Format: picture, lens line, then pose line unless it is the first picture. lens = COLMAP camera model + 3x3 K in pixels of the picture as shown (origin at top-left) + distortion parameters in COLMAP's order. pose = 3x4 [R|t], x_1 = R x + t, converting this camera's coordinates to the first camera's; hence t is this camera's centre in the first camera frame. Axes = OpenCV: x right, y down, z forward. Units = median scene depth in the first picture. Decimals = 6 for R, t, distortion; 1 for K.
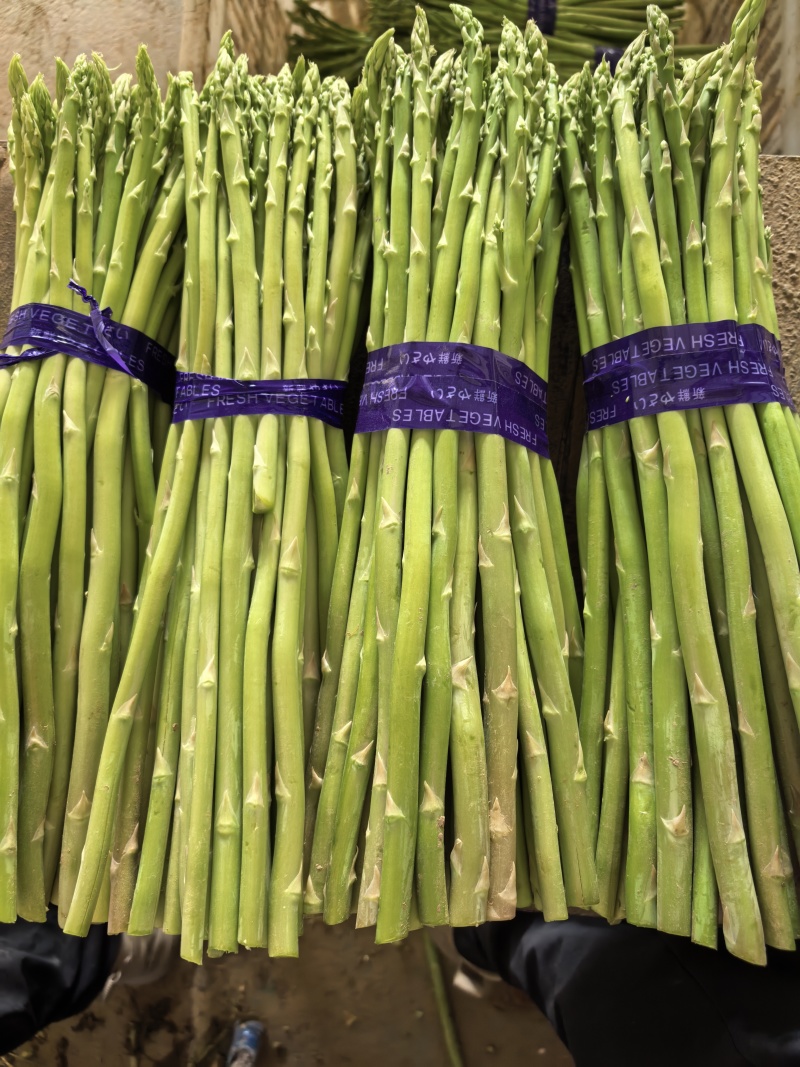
lens RADIAL K [[802.5, 0, 394.6], [0, 802.5, 533.4], [0, 0, 1]] dist [-0.002839, -0.023679]
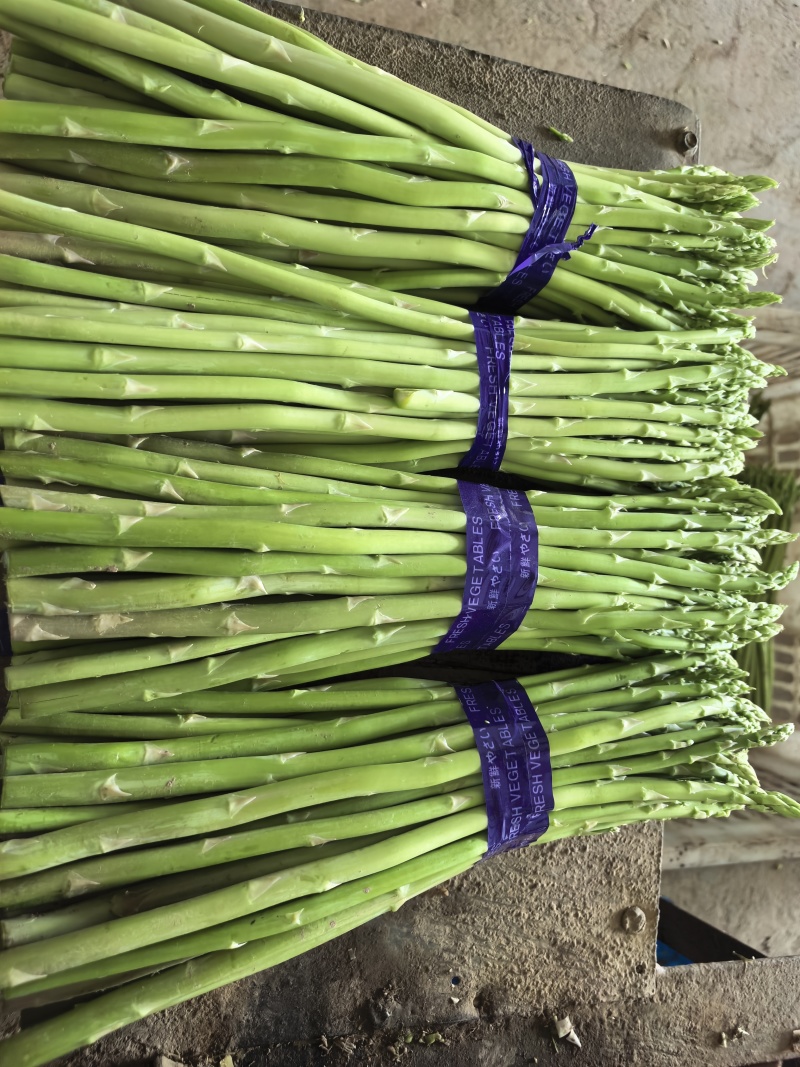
lens RADIAL K [[802.5, 0, 391.2], [0, 802.5, 527.9], [0, 0, 1]] dist [-0.002839, -0.023679]
pose [[-0.013832, 0.996571, 0.081573, -0.076146], [-0.982886, 0.001436, -0.184212, 0.175890], [-0.183697, -0.082725, 0.979496, -0.072579]]
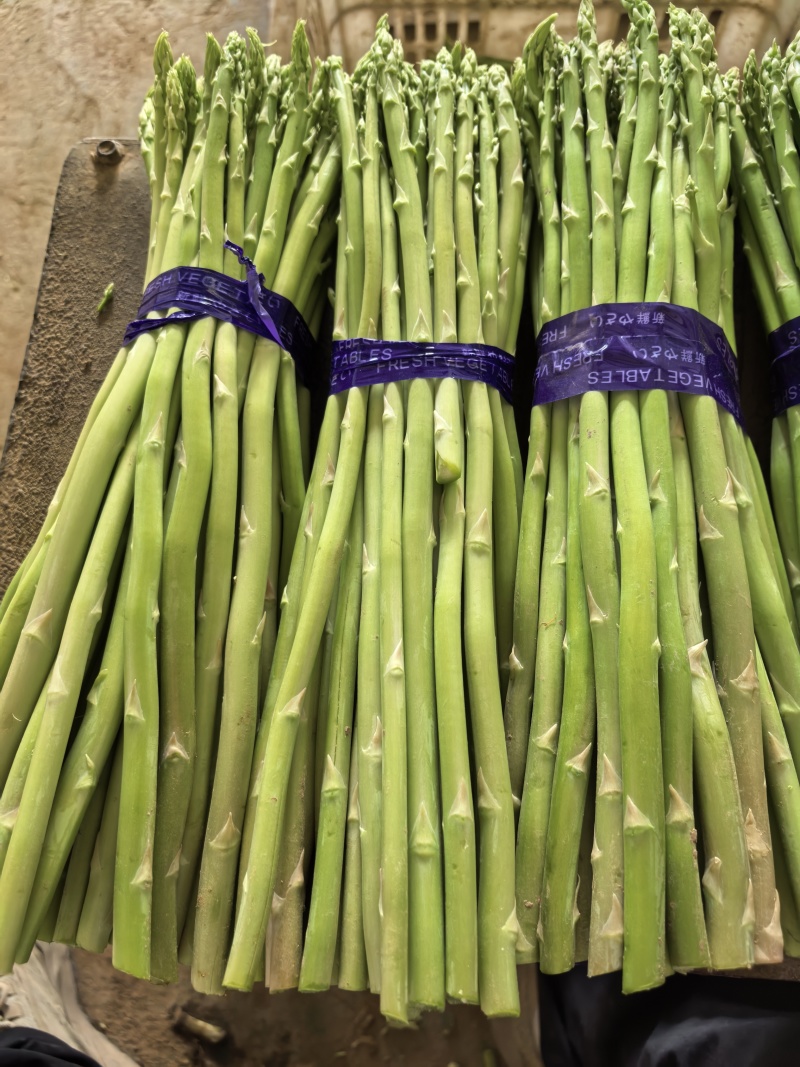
lens RADIAL K [[802.5, 0, 387.0], [0, 802.5, 538.0], [0, 0, 1]] dist [-0.002839, -0.023679]
pose [[0.999761, 0.005905, 0.021033, -0.245546], [-0.002796, 0.989446, -0.144878, 0.160481], [-0.021667, 0.144785, 0.989226, 0.140182]]
